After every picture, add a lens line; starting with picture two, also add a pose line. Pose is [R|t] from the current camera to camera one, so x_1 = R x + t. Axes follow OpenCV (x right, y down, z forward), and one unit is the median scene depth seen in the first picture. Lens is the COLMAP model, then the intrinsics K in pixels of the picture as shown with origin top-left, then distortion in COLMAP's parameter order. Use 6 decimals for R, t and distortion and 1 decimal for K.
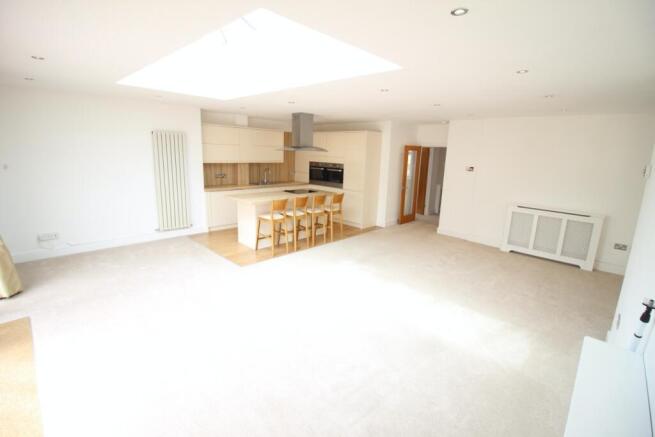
lens RADIAL K [[306.4, 0, 330.5], [0, 306.4, 211.7], [0, 0, 1]] dist [0.001454, -0.016629]
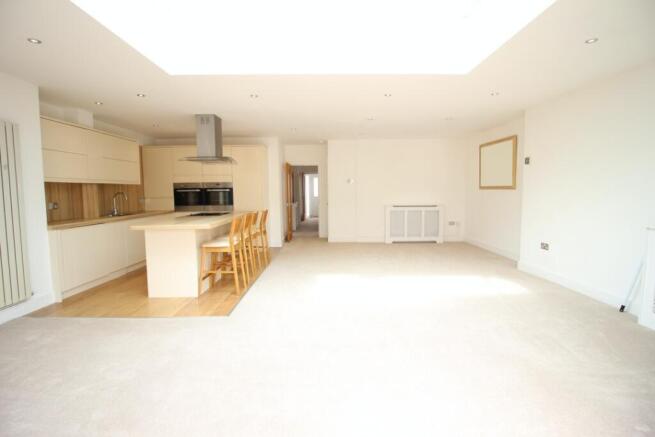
lens RADIAL K [[306.4, 0, 330.5], [0, 306.4, 211.7], [0, 0, 1]] dist [0.001454, -0.016629]
pose [[0.700817, -0.089319, 0.707727, -0.428231], [0.173280, 0.983730, -0.047436, 0.017513], [-0.691975, 0.155879, 0.704891, 0.234312]]
